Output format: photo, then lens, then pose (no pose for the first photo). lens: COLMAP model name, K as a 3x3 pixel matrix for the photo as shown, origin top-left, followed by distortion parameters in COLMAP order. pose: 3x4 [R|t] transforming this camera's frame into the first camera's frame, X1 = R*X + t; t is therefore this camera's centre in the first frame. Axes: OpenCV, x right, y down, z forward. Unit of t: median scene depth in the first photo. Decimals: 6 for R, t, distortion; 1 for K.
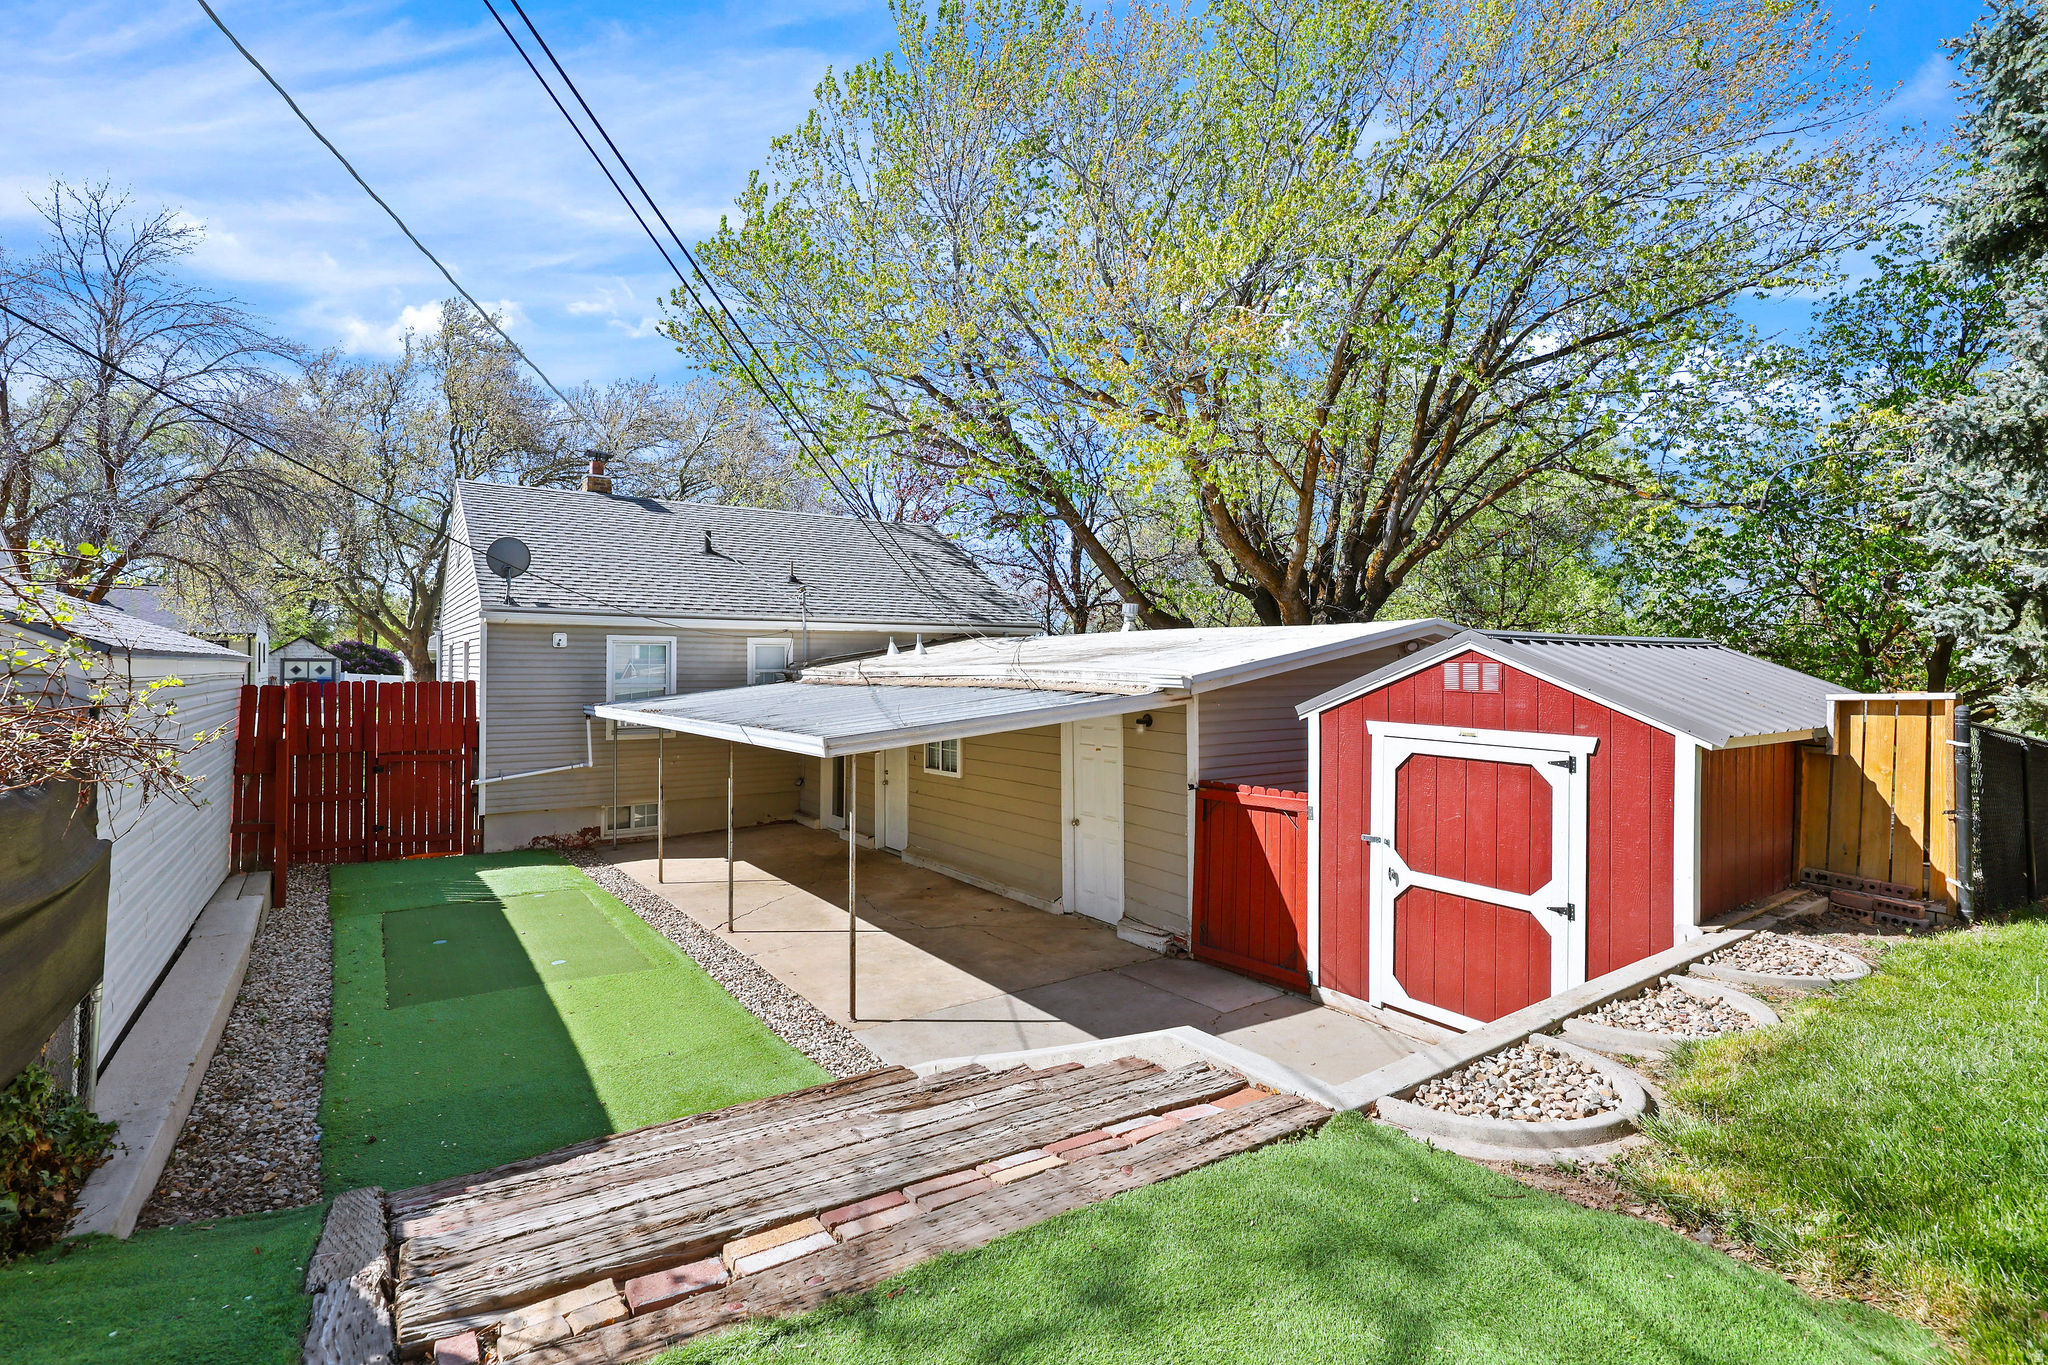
lens RADIAL K [[943.7, 0, 1020.1], [0, 943.7, 661.4], [0, 0, 1]] dist [0.013079, 0.000097]
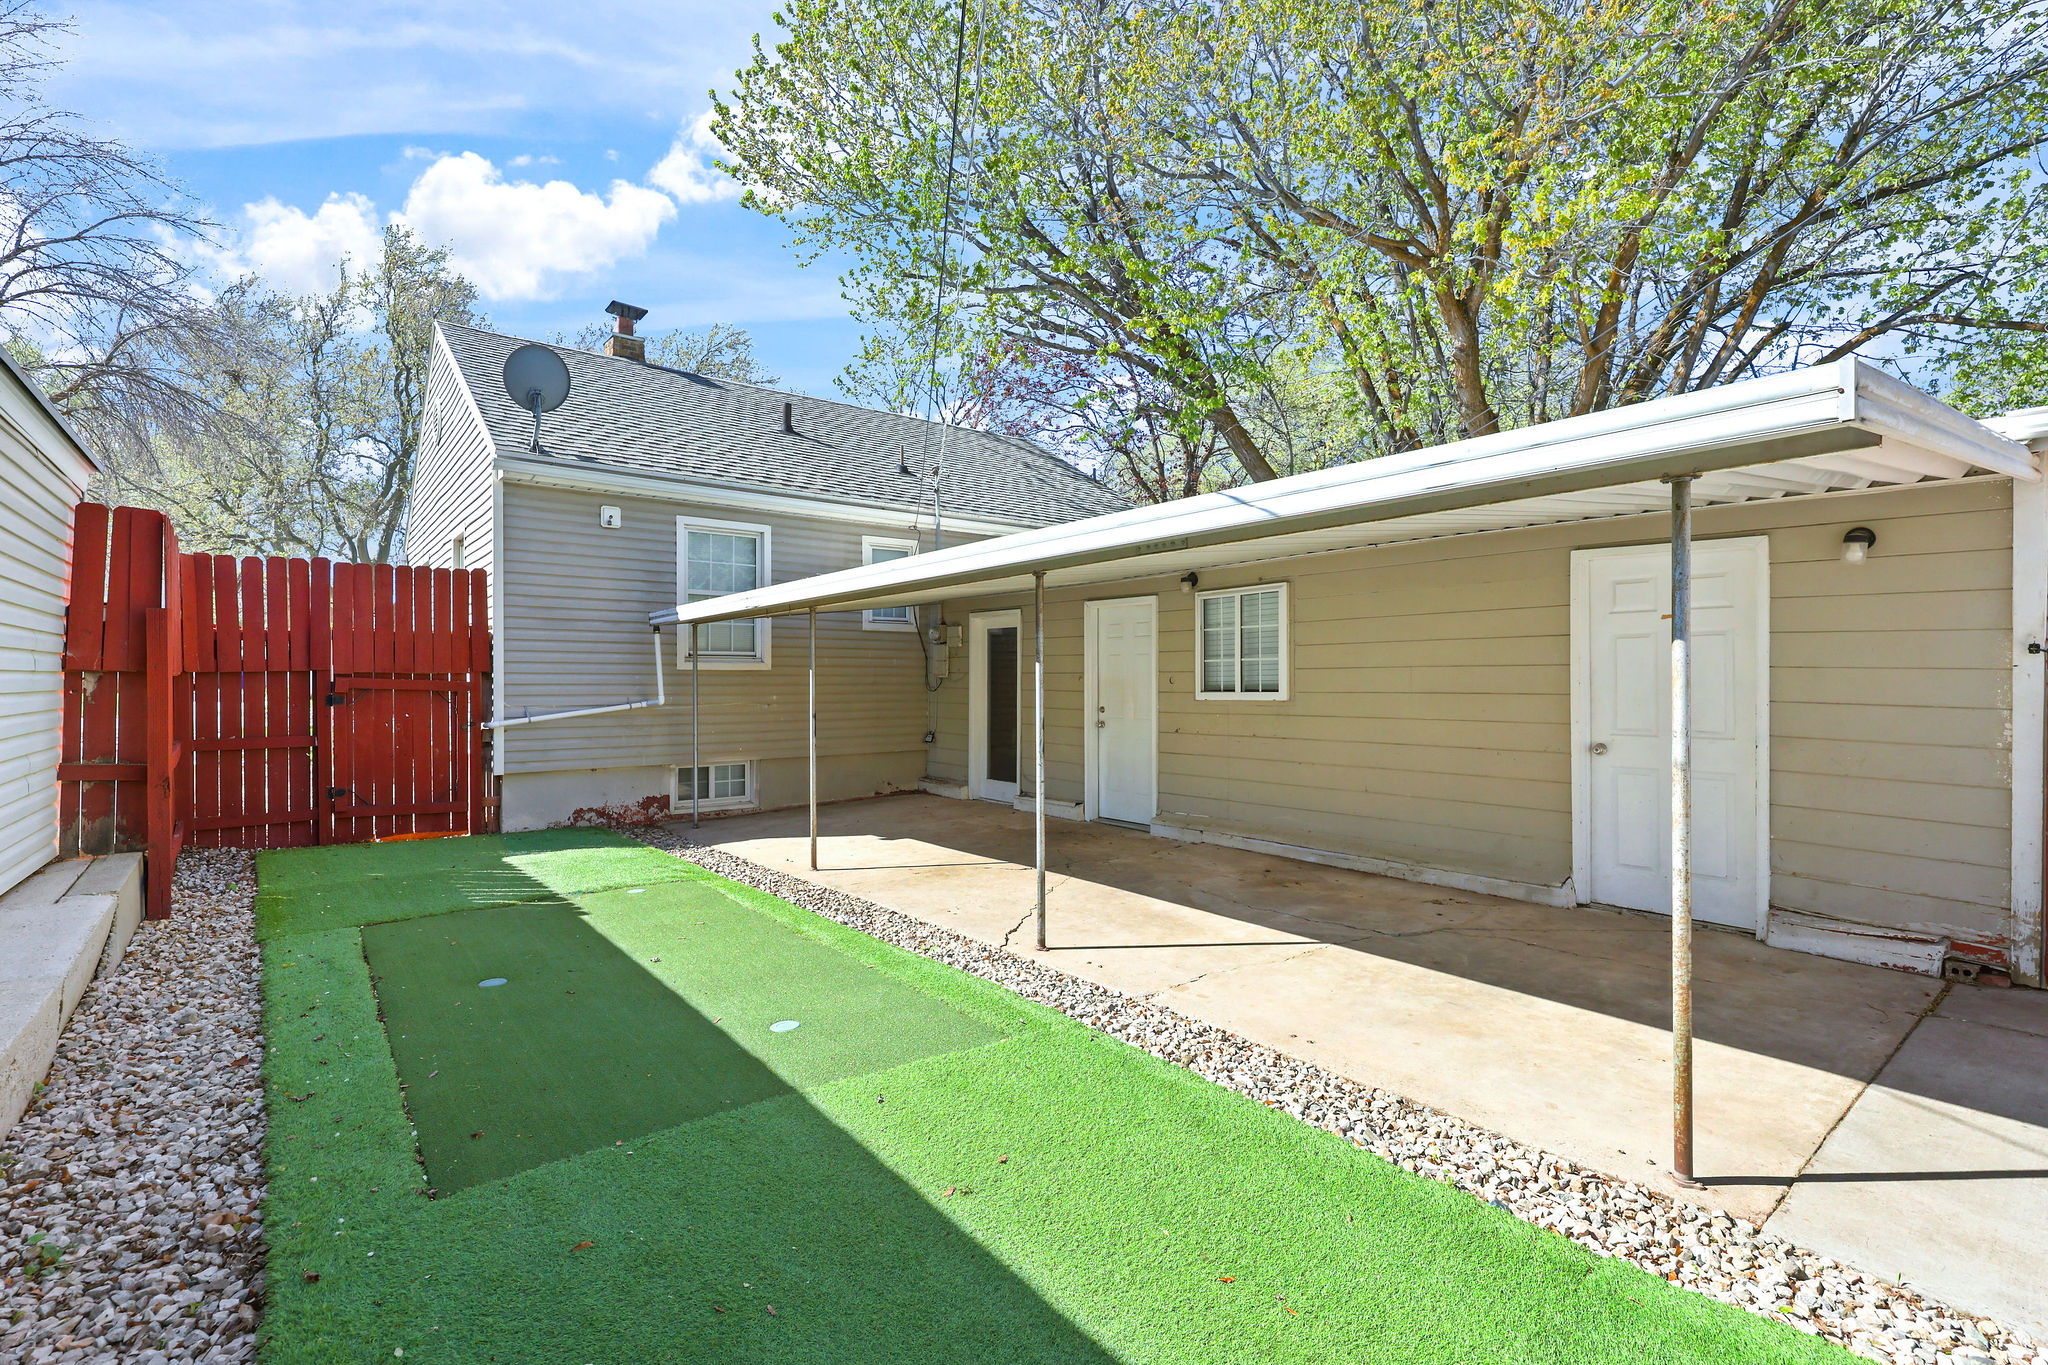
lens RADIAL K [[921.1, 0, 1024.0], [0, 921.1, 682.5], [0, 0, 1]] dist [0.009162, 0.000163]
pose [[0.997911, -0.002977, 0.064531, -0.264940], [0.002118, 0.999908, 0.013376, 0.097276], [-0.064565, -0.013212, 0.997826, 0.365694]]
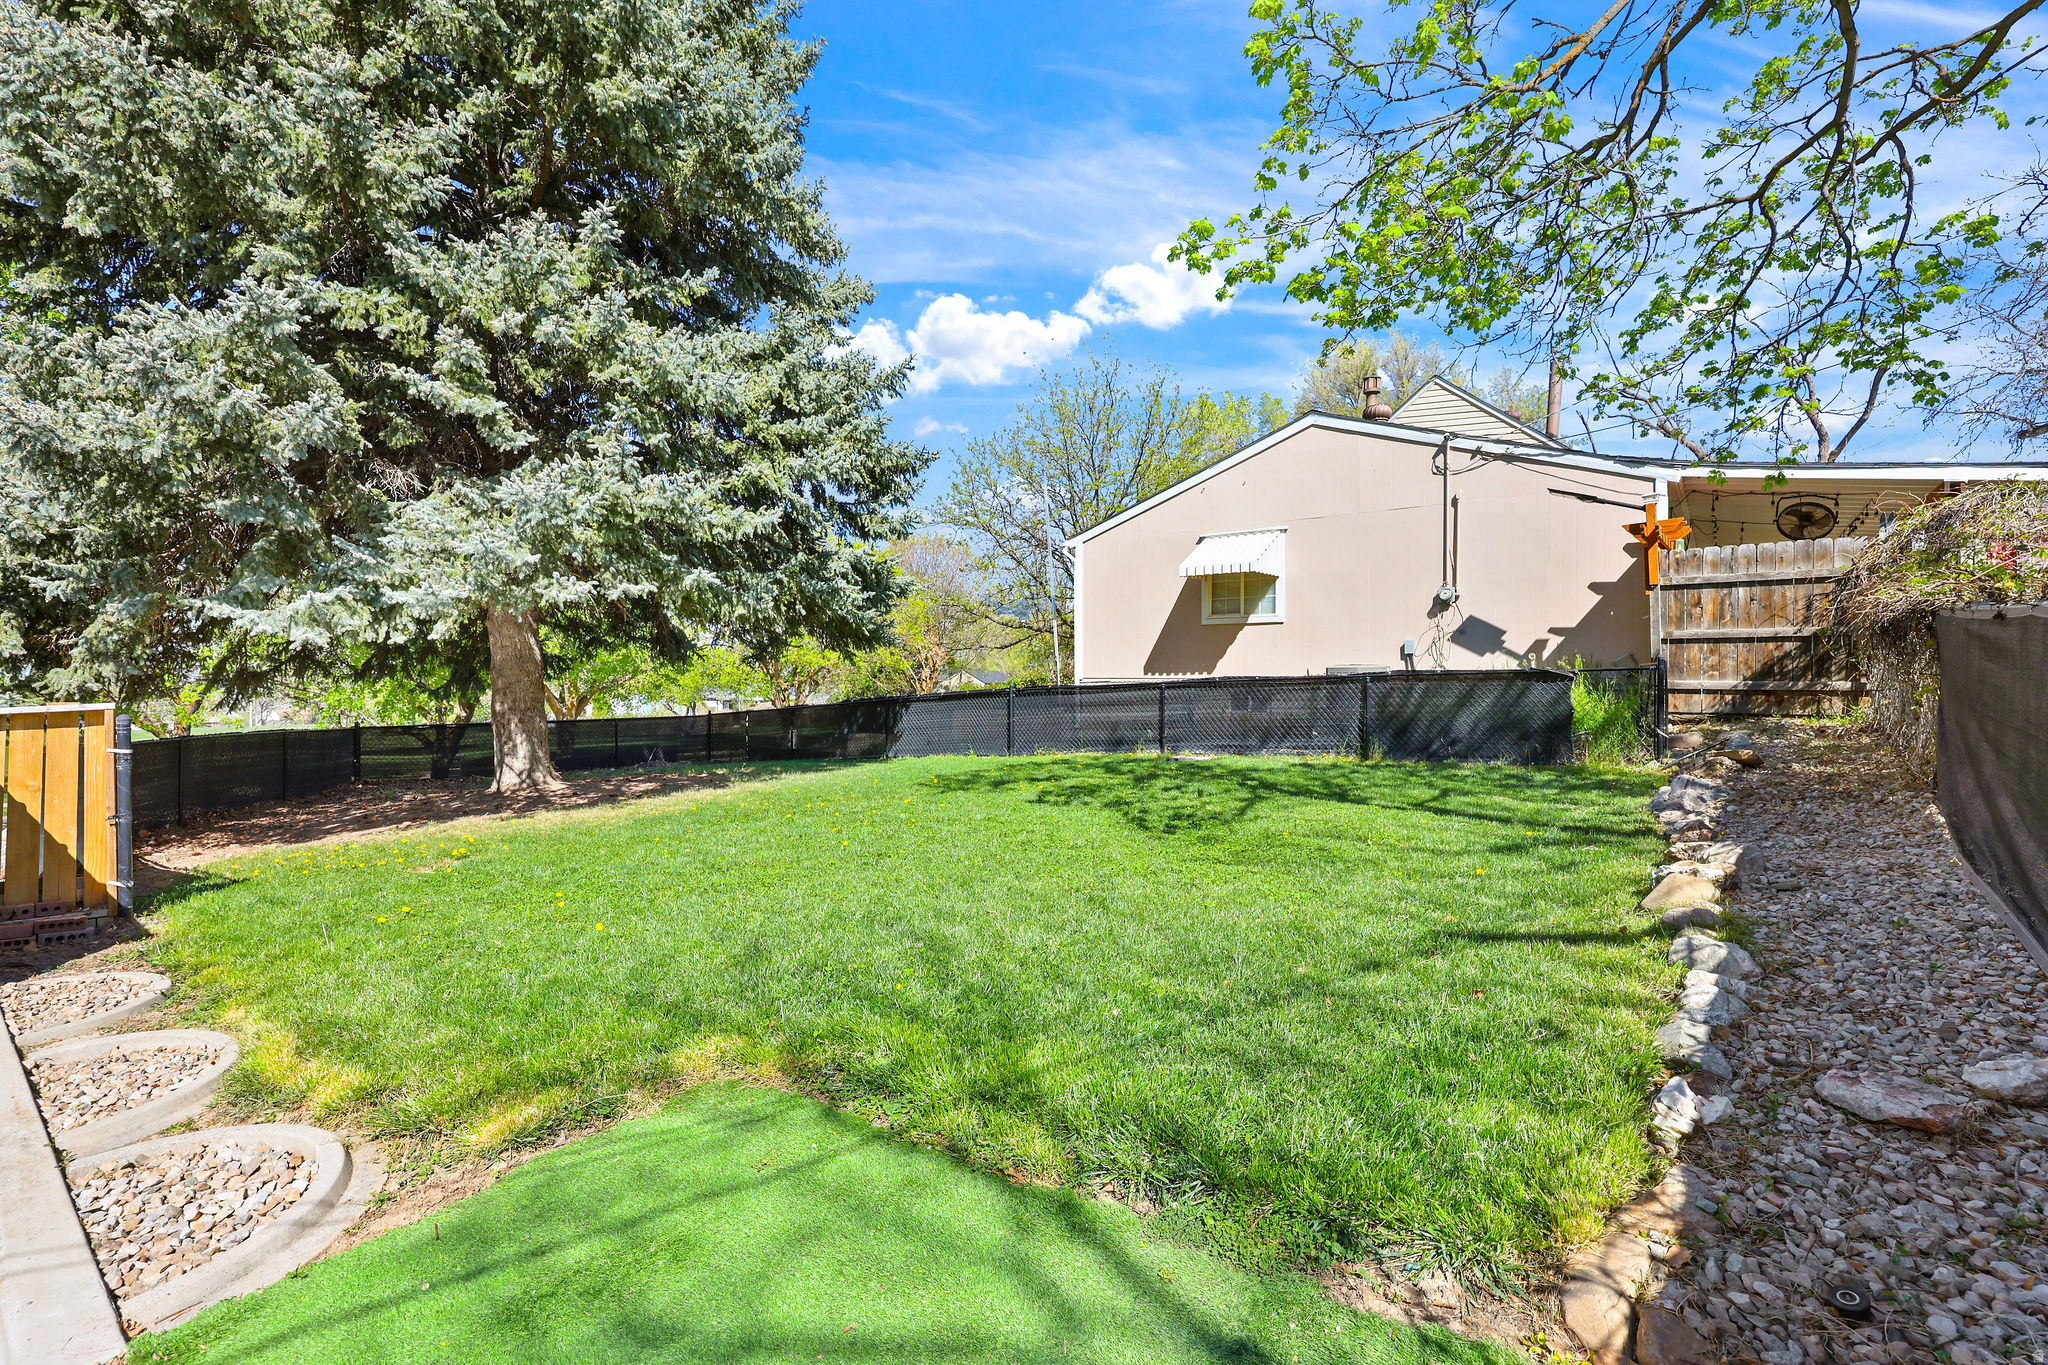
lens RADIAL K [[943.7, 0, 1020.1], [0, 943.7, 661.4], [0, 0, 1]] dist [0.013079, 0.000097]
pose [[-0.290356, 0.006216, 0.956899, -0.127412], [-0.014560, 0.999834, -0.010913, -0.006439], [-0.956808, -0.017101, -0.290217, 0.165637]]
